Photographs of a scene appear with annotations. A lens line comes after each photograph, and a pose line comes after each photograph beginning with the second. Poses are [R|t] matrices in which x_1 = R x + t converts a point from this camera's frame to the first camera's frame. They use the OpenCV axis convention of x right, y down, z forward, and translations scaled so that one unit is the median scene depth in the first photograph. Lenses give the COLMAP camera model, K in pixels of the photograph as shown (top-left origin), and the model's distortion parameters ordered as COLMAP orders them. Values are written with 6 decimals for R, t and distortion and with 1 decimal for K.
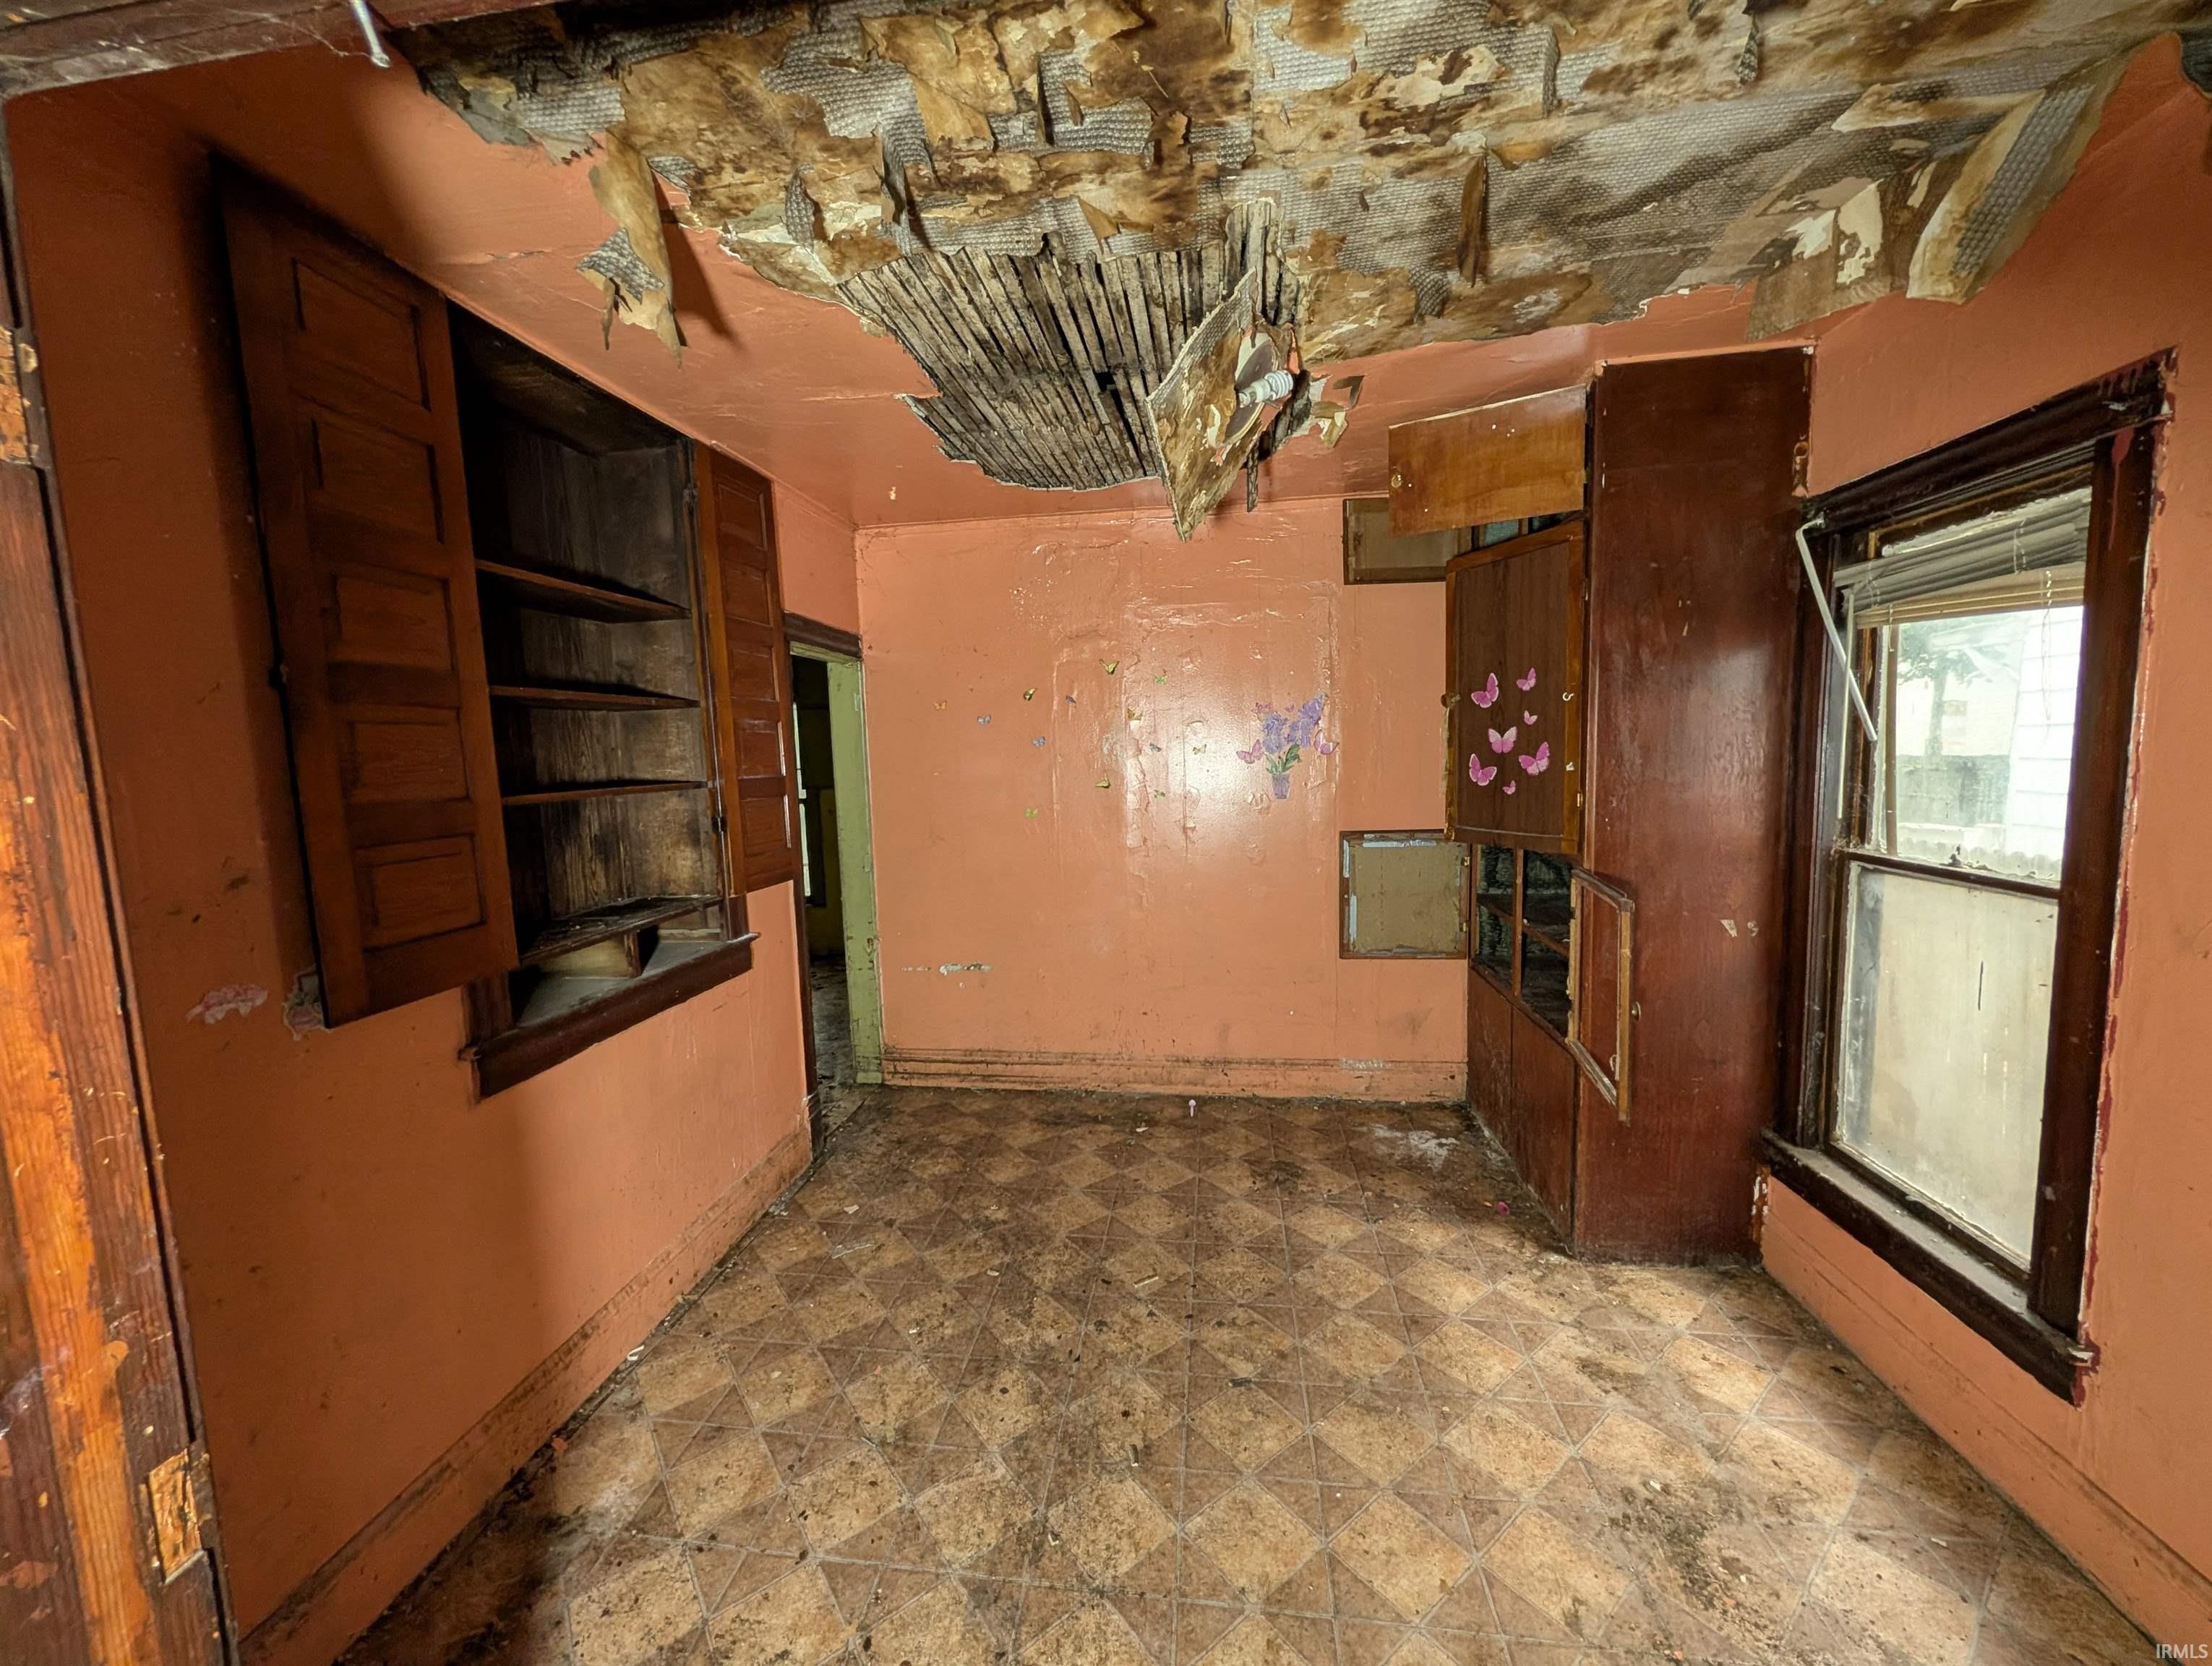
lens RADIAL K [[852.5, 0, 1104.6], [0, 852.5, 833.9], [0, 0, 1]] dist [-0.001013, 0.000656]
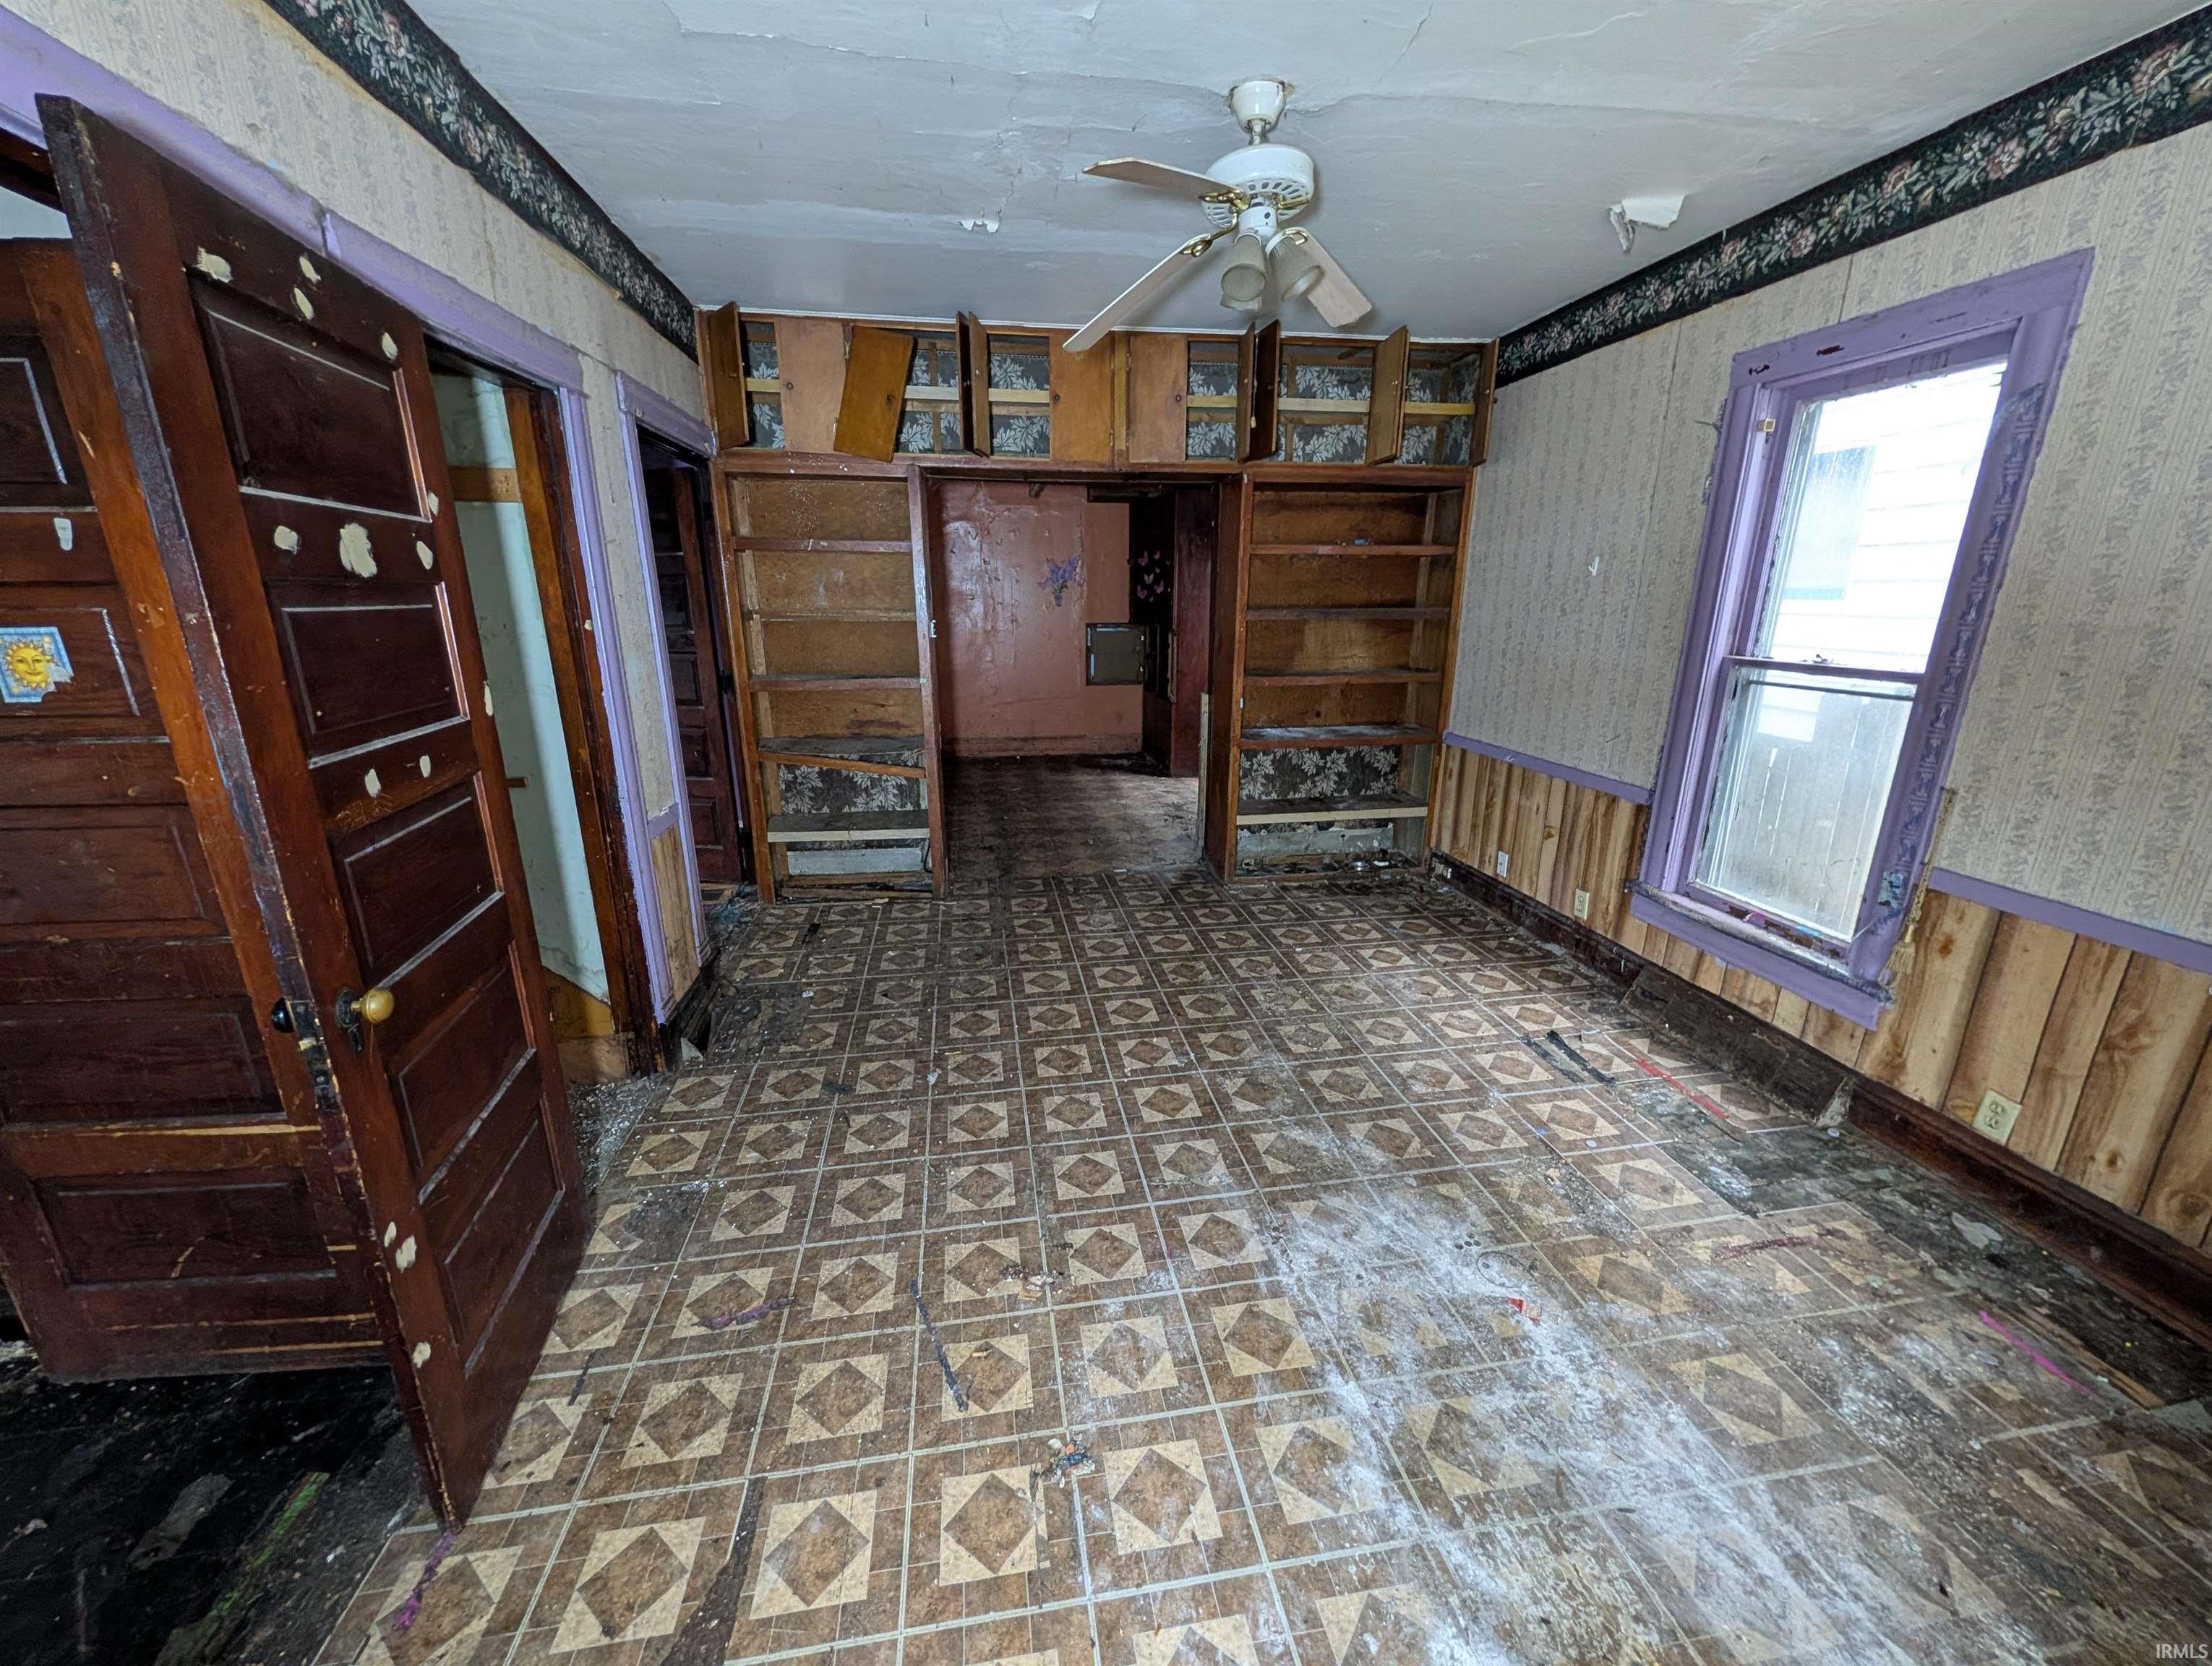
lens RADIAL K [[852.5, 0, 1103.4], [0, 852.5, 830.2], [0, 0, 1]] dist [-0.001013, 0.000656]
pose [[0.955053, -0.063068, 0.289649, -0.389759], [0.012718, 0.984923, 0.172524, 0.163940], [-0.296163, -0.161086, 0.941456, -1.294099]]
